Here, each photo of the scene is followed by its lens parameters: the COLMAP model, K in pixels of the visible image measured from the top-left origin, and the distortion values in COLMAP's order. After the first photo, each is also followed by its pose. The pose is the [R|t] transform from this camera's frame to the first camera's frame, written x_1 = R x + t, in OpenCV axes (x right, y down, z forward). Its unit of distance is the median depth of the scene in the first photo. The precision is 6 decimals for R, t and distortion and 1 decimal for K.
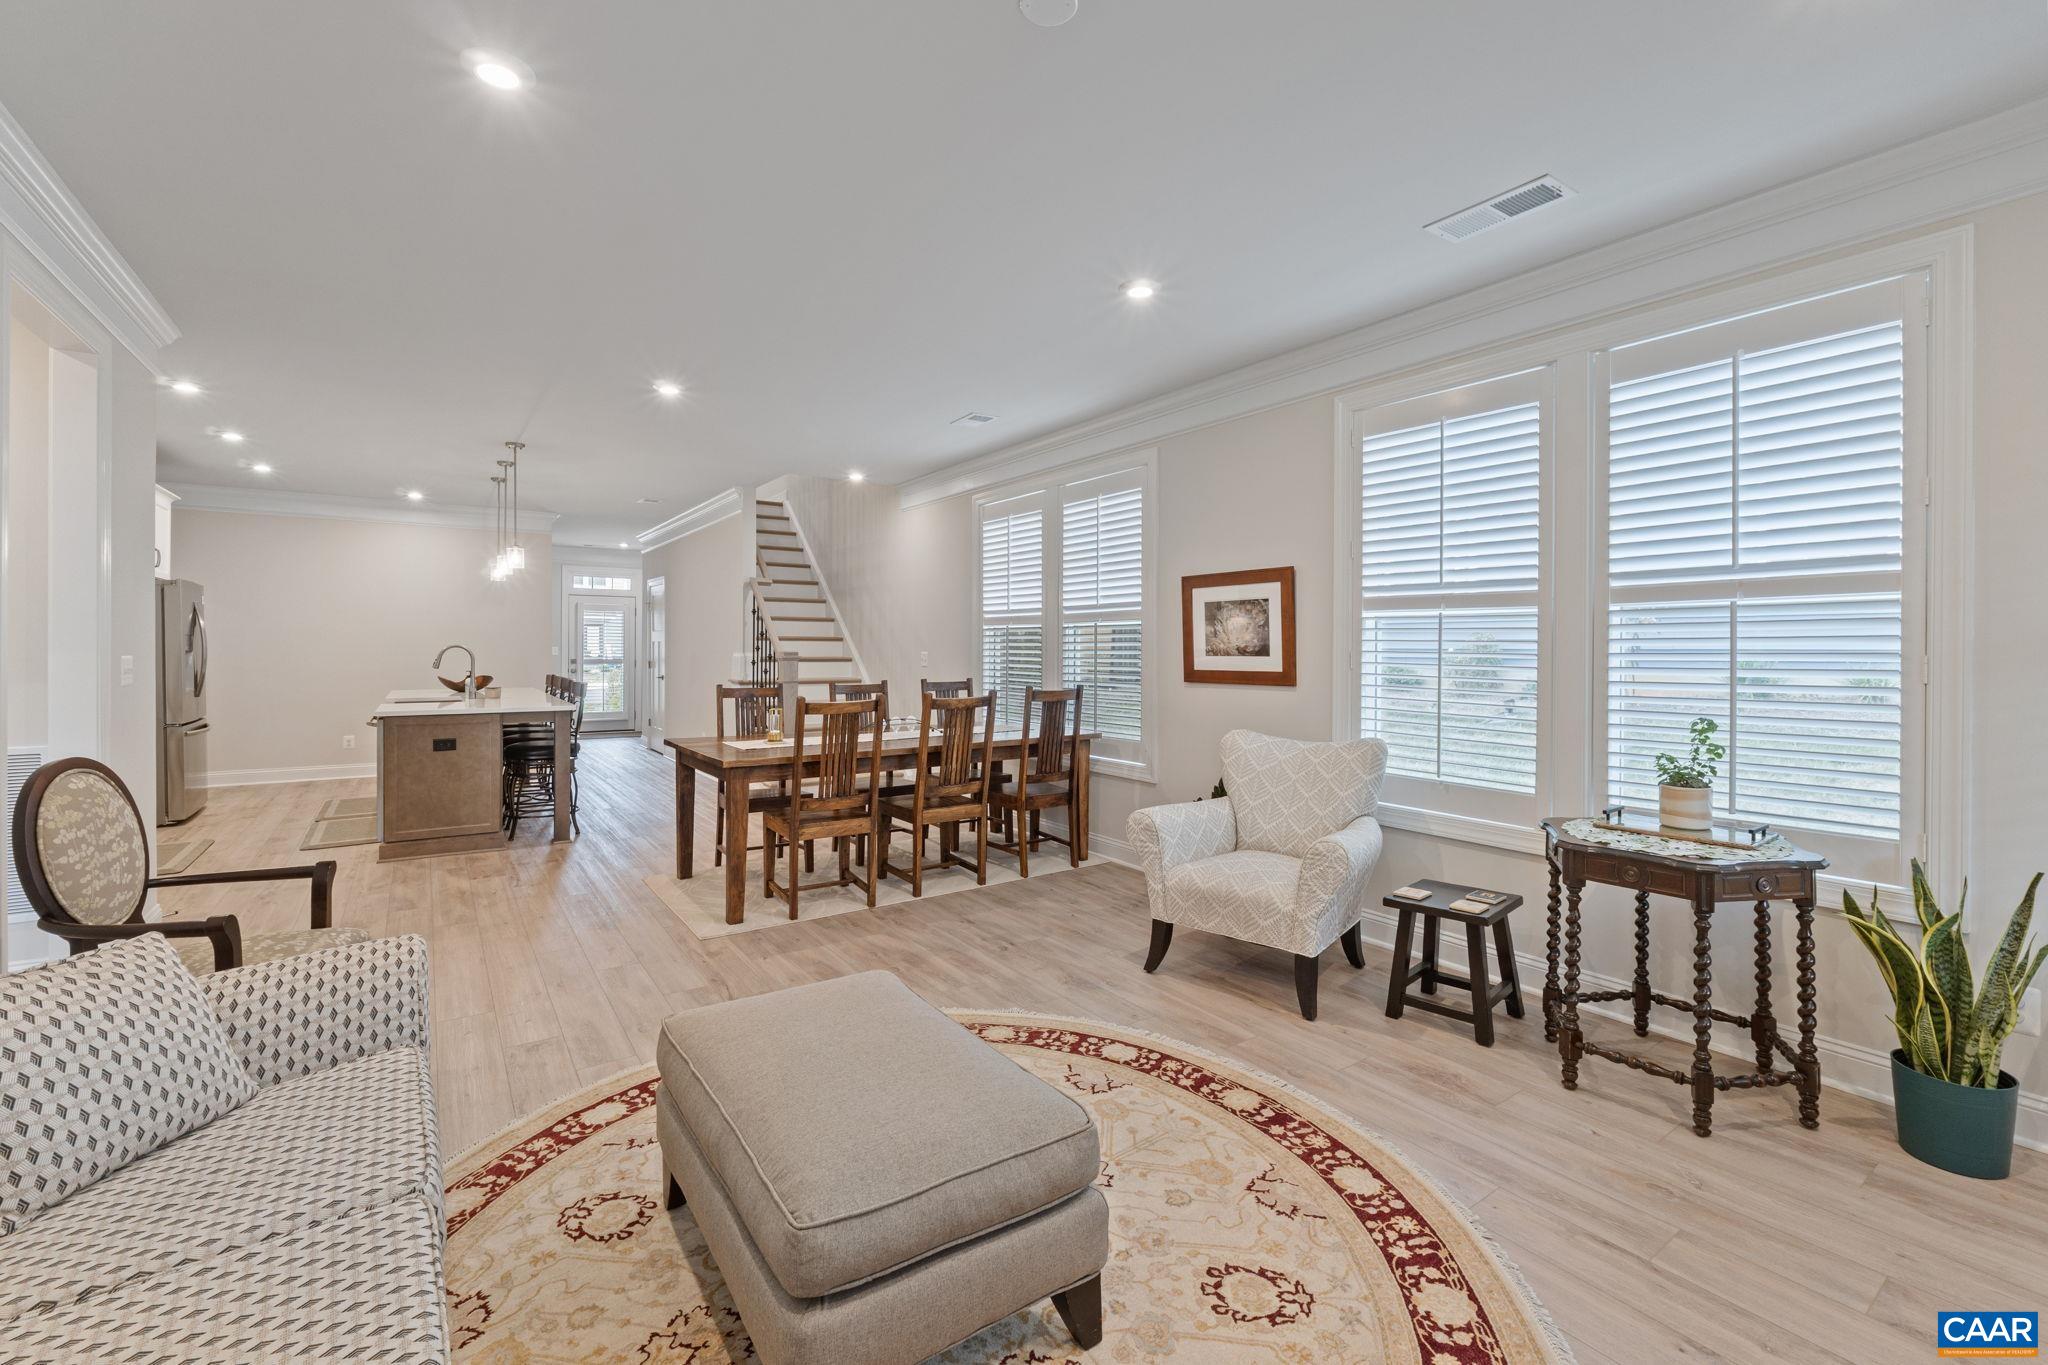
lens RADIAL K [[862.2, 0, 1007.3], [0, 862.2, 651.4], [0, 0, 1]] dist [-0.009429, -0.000329]
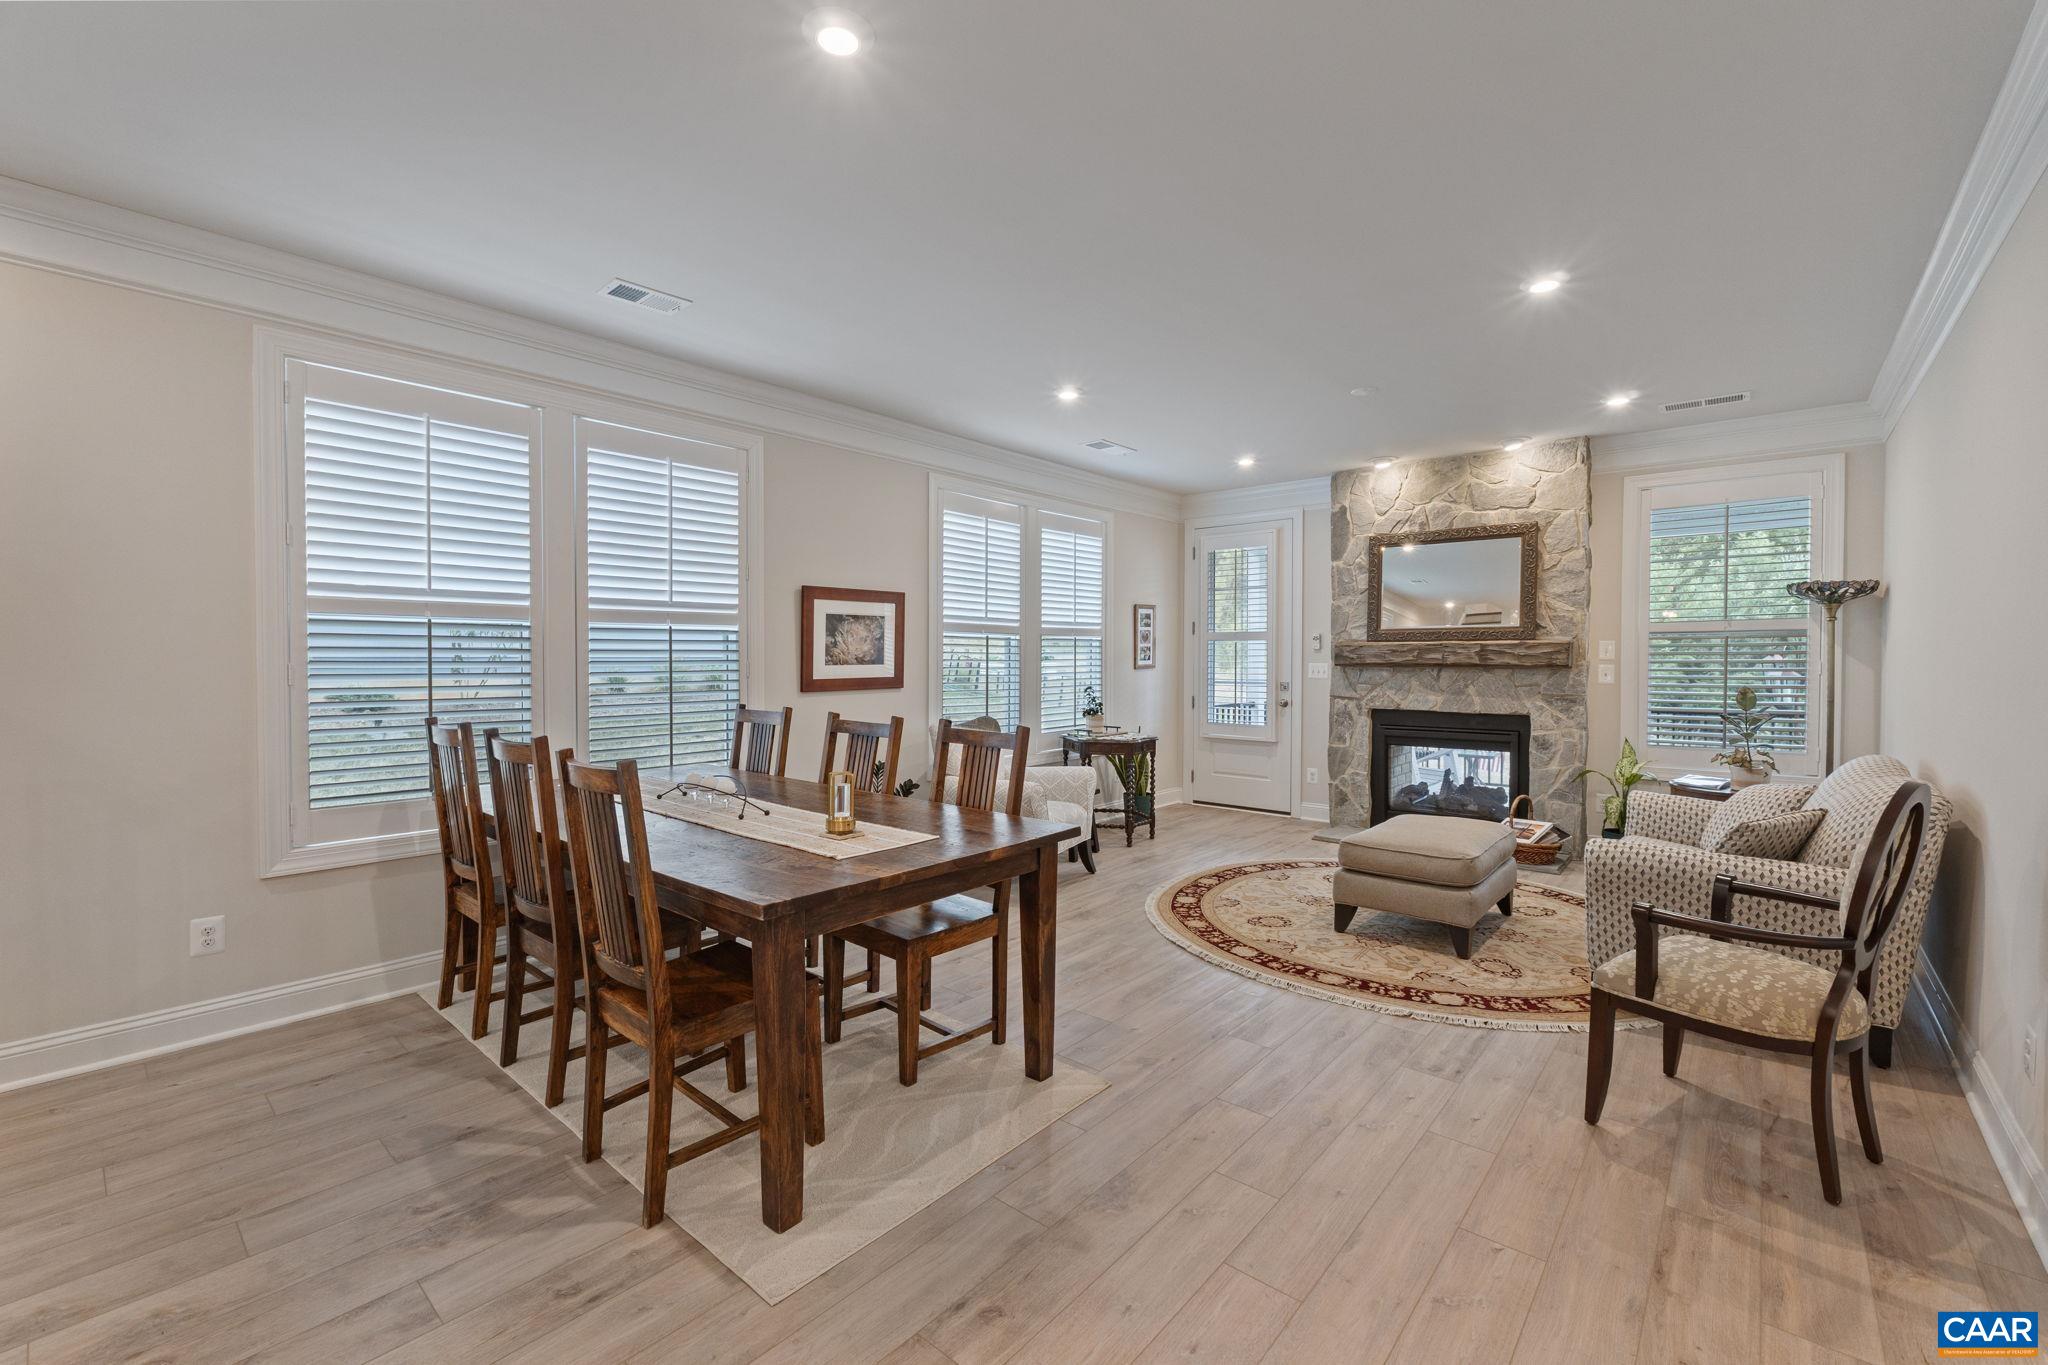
lens RADIAL K [[862.2, 0, 1017.6], [0, 862.2, 676.8], [0, 0, 1]] dist [-0.009429, -0.000329]
pose [[-0.255377, -0.027632, 0.966447, -0.829231], [0.002407, 0.999570, 0.029215, -0.010863], [-0.966839, 0.009787, -0.255201, 1.035155]]
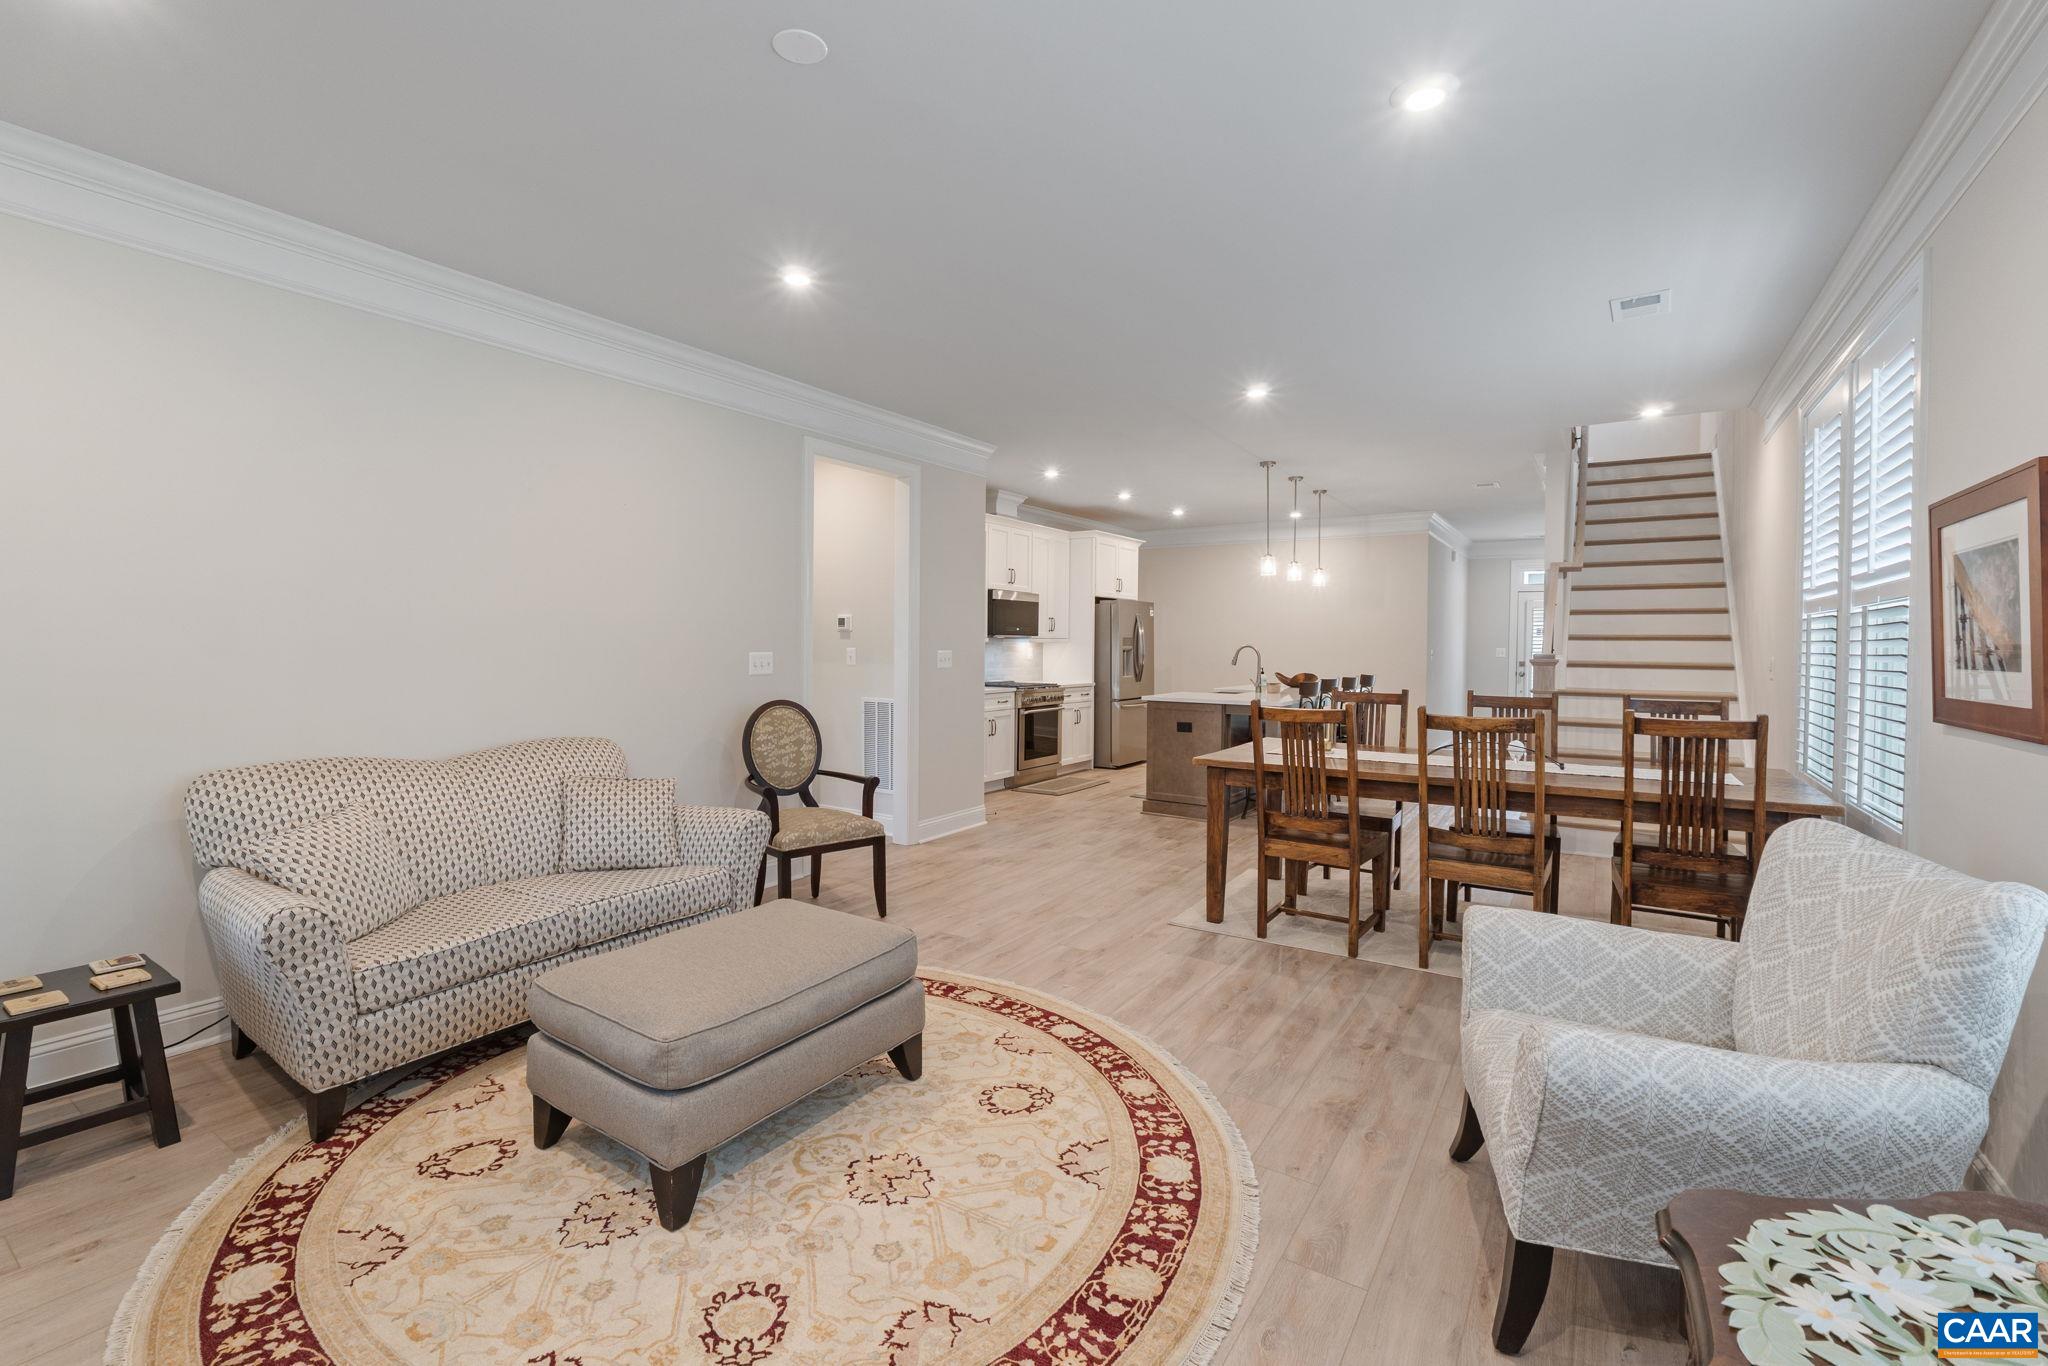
lens RADIAL K [[892.0, 0, 998.0], [0, 892.0, 662.5], [0, 0, 1]] dist [-0.009371, -0.000981]
pose [[0.369520, 0.019929, -0.929009, 0.481010], [-0.009766, 0.999798, 0.017563, -0.002148], [0.929171, 0.002582, 0.369640, 0.331013]]
